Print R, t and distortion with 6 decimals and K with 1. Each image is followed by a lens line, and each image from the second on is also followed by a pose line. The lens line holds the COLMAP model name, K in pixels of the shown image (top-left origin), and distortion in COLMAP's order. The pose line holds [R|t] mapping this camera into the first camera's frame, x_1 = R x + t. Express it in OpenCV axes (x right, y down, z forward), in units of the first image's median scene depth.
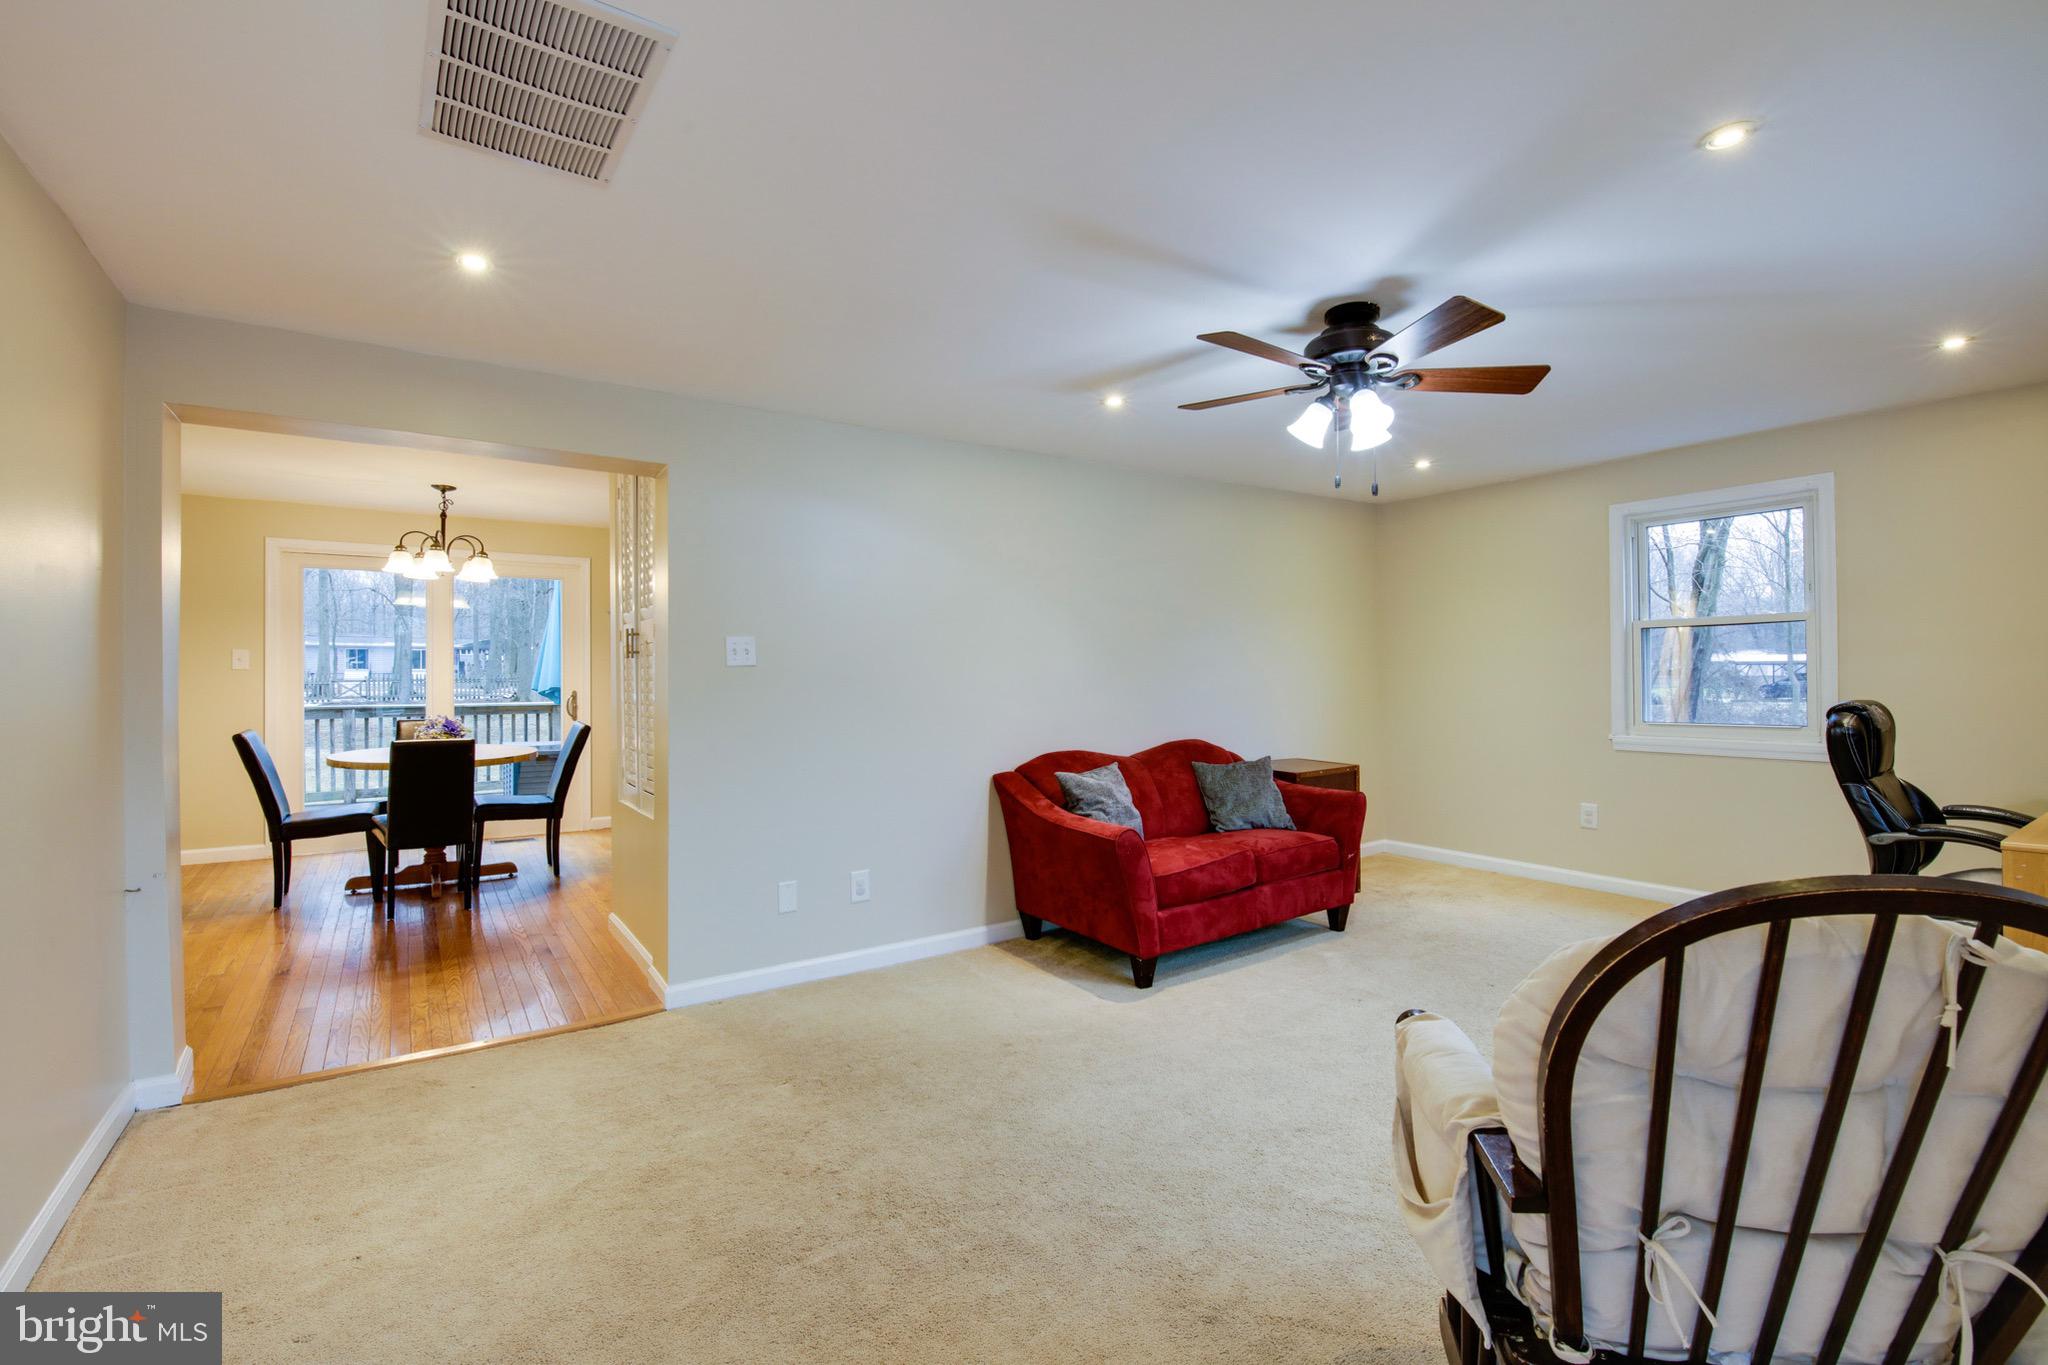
lens RADIAL K [[893.7, 0, 1025.2], [0, 893.7, 670.2], [0, 0, 1]] dist [-0.000351, -0.010149]
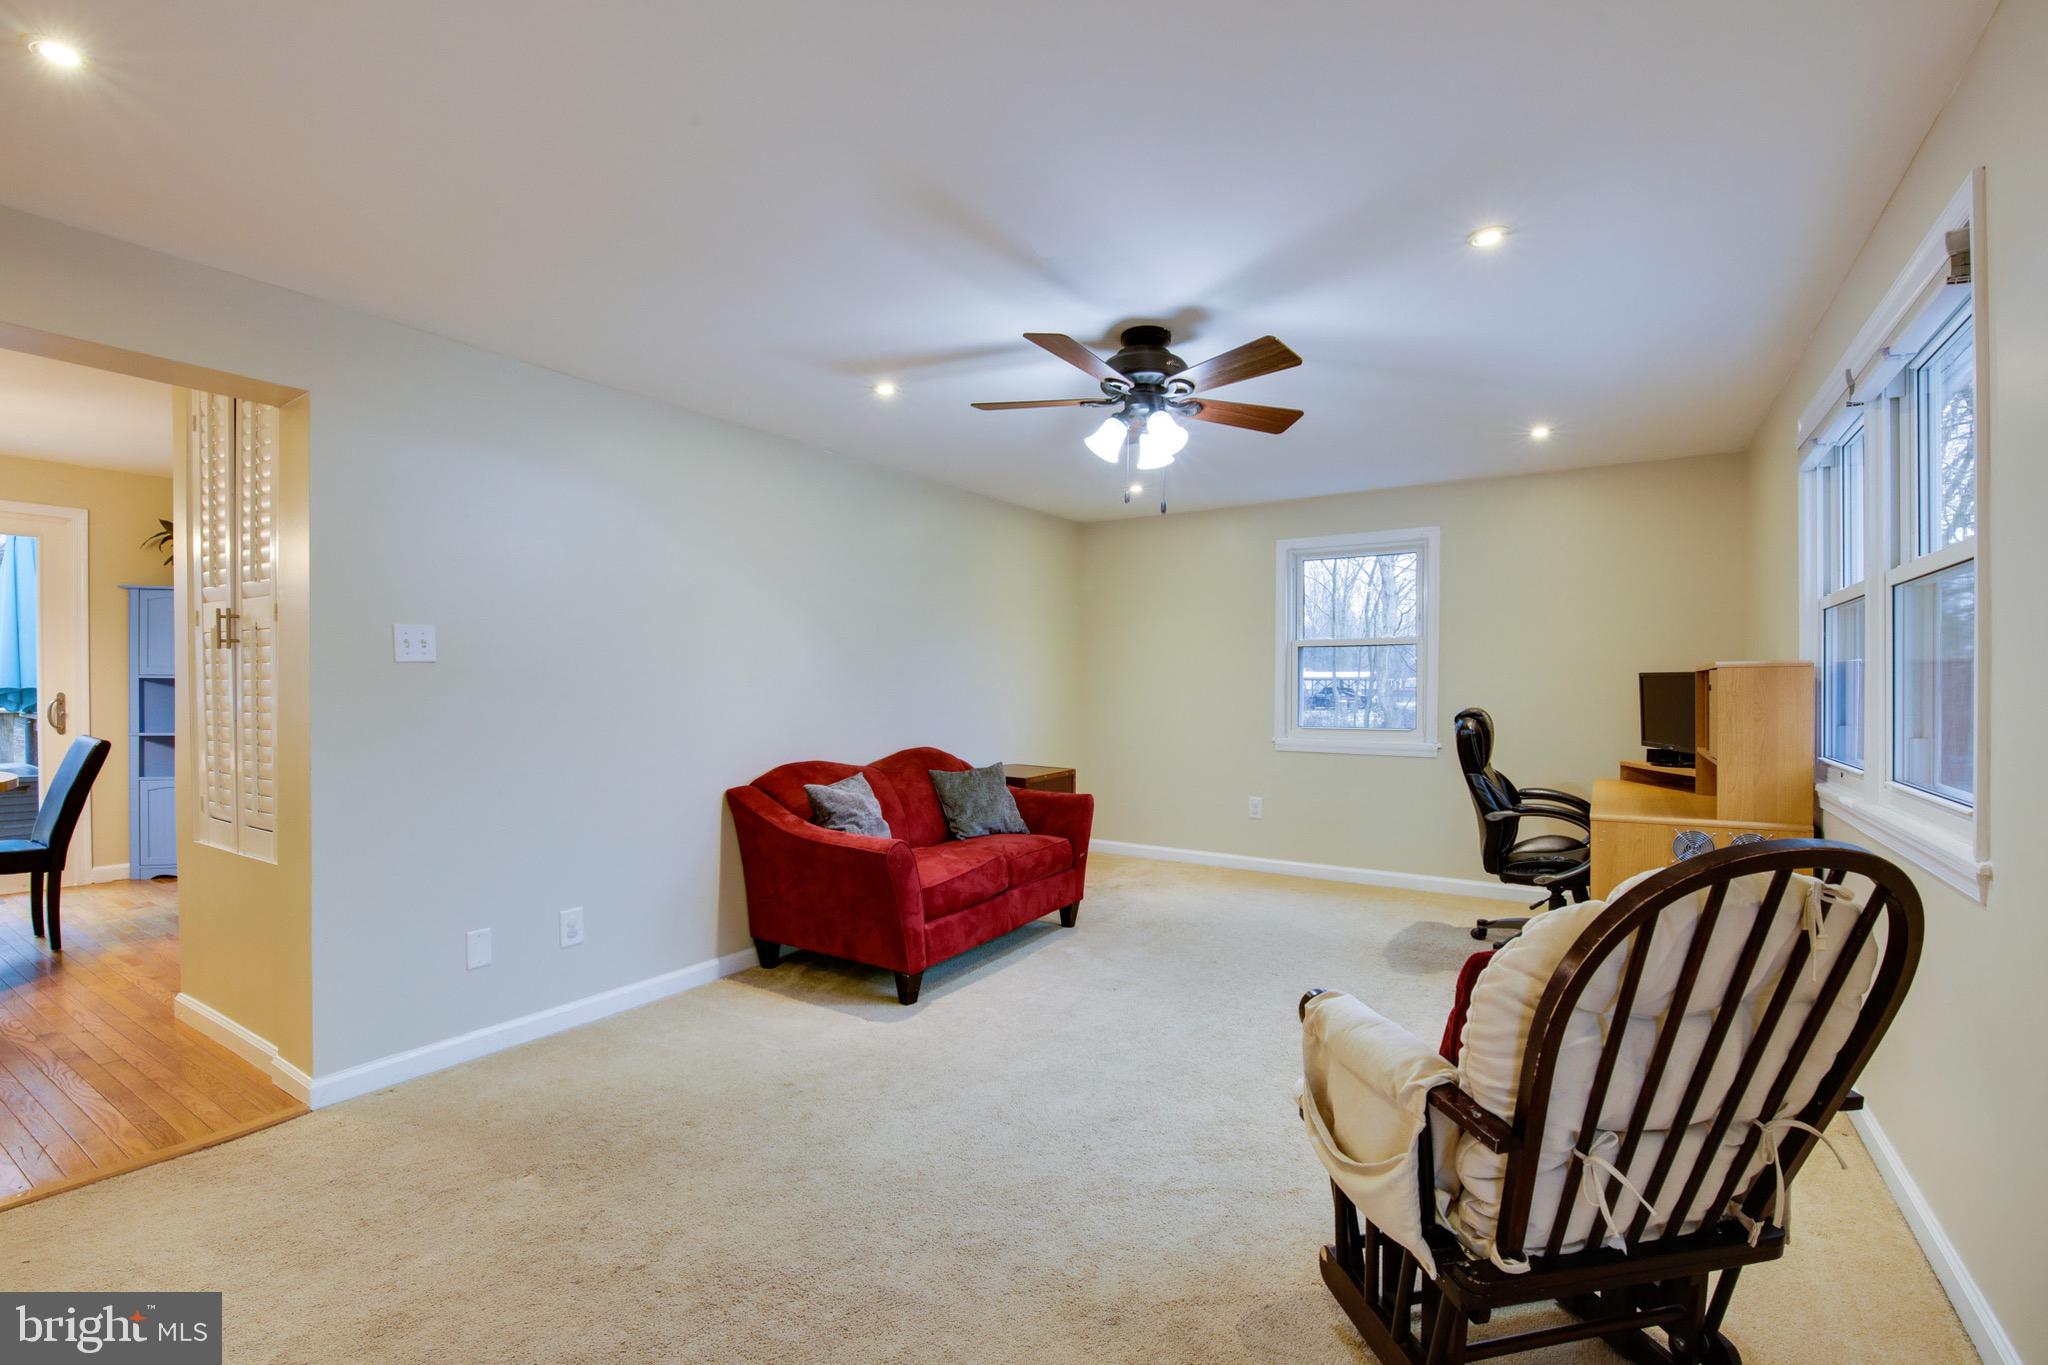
lens RADIAL K [[905.4, 0, 1035.3], [0, 905.4, 698.4], [0, 0, 1]] dist [0.001344, -0.012189]
pose [[0.917836, 0.005762, 0.396918, -0.137238], [-0.014631, 0.999706, 0.019319, 0.003921], [-0.396690, -0.023539, 0.917651, 0.056250]]
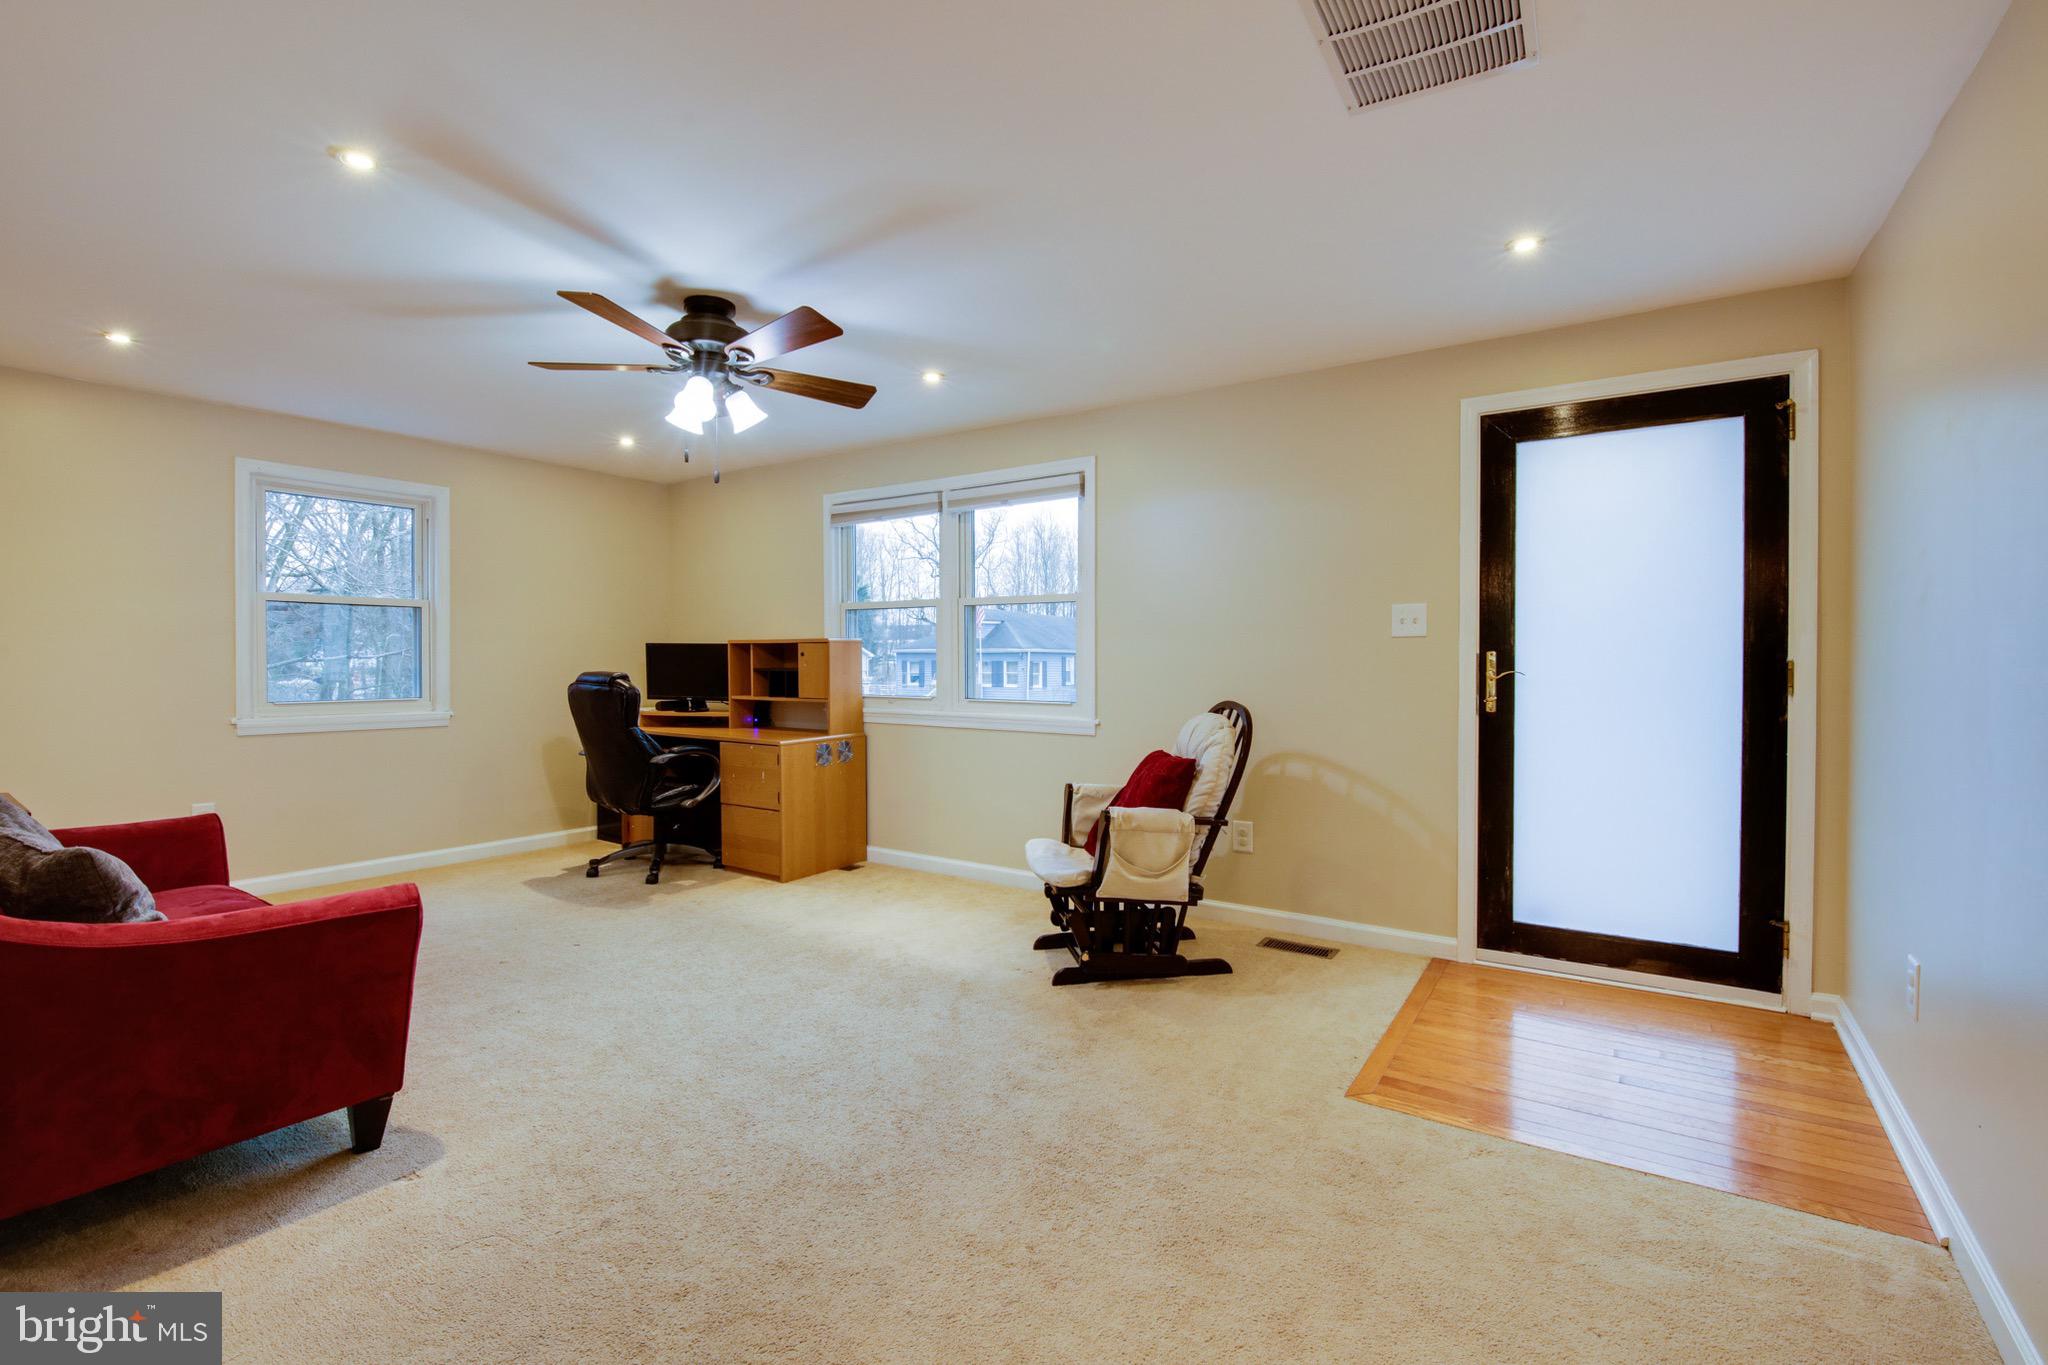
lens RADIAL K [[908.4, 0, 1019.8], [0, 908.4, 668.9], [0, 0, 1]] dist [0.002526, -0.010553]
pose [[-0.365565, -0.000321, 0.930786, -0.628012], [-0.009276, 0.999952, -0.003298, 0.026408], [-0.930740, -0.009839, -0.365550, 0.845191]]
